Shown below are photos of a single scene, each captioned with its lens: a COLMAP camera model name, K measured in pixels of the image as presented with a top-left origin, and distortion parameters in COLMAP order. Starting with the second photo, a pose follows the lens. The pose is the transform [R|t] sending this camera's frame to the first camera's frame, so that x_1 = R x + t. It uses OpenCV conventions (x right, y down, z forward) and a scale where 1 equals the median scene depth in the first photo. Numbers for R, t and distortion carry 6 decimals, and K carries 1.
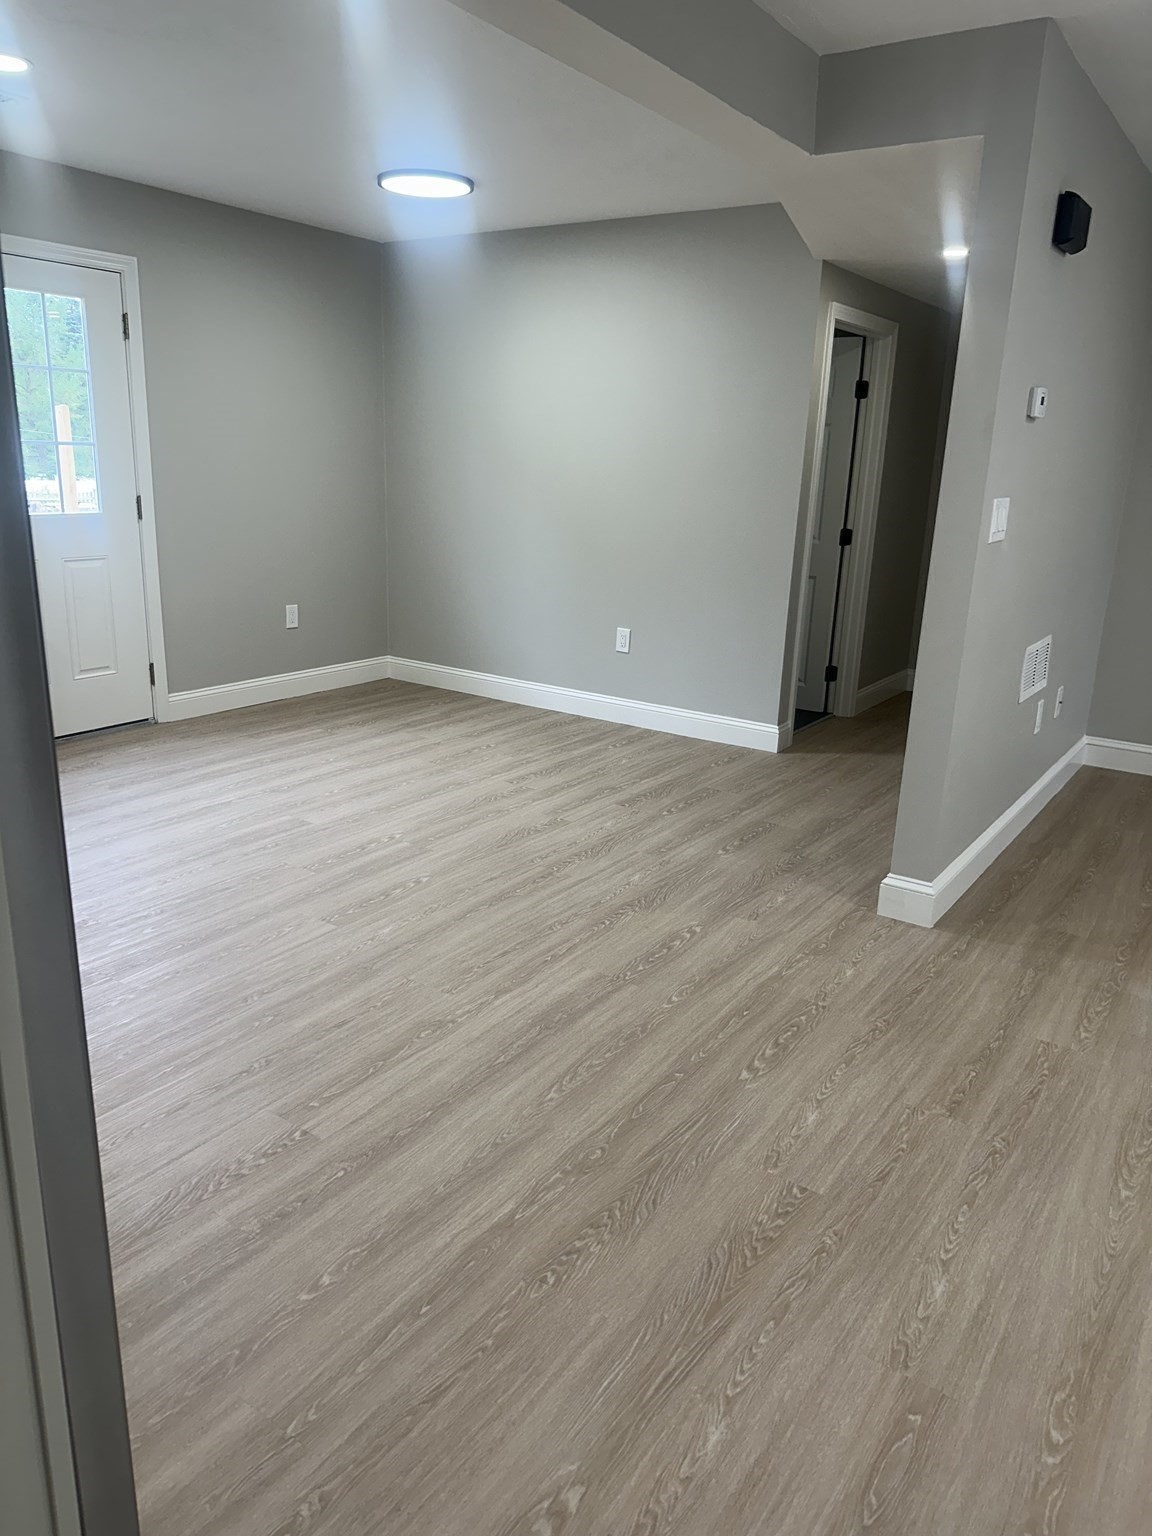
lens RADIAL K [[1064.0, 0, 577.6], [0, 1064.0, 764.5], [0, 0, 1]] dist [0.063254, -0.073725]
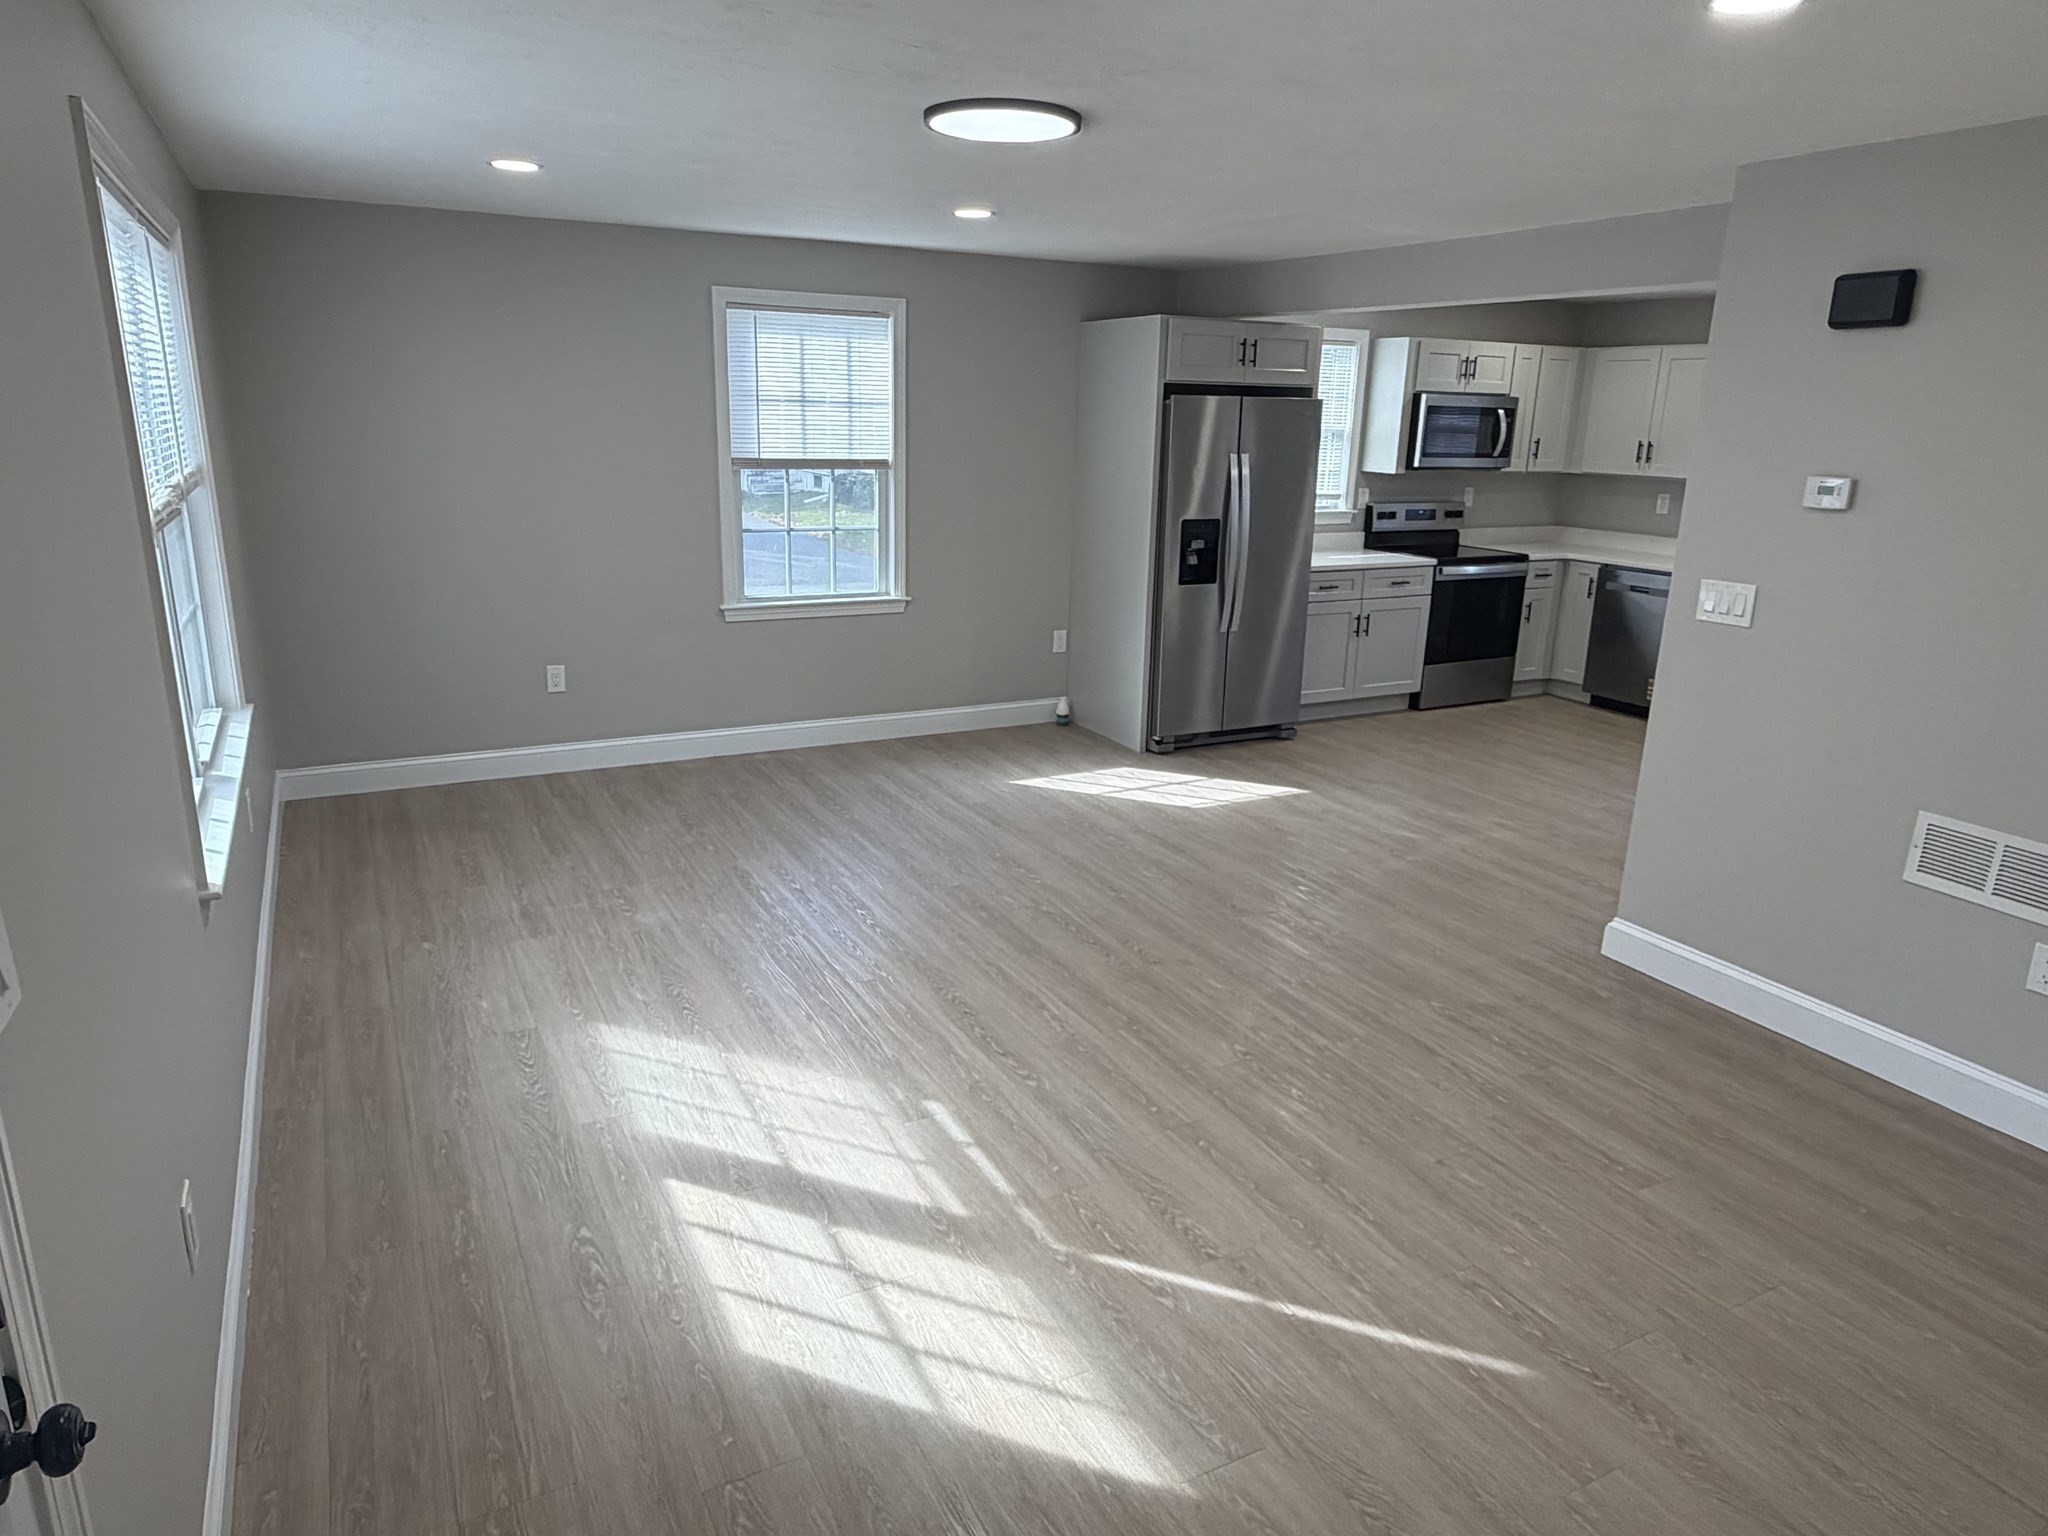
lens RADIAL K [[1270.6, 0, 1003.0], [0, 1270.6, 763.5], [0, 0, 1]] dist [0.003883, -0.001151]
pose [[-0.470835, 0.200021, -0.859247, 1.845003], [-0.275048, 0.892134, 0.358393, -0.347183], [0.838250, 0.405078, -0.365033, 0.952306]]
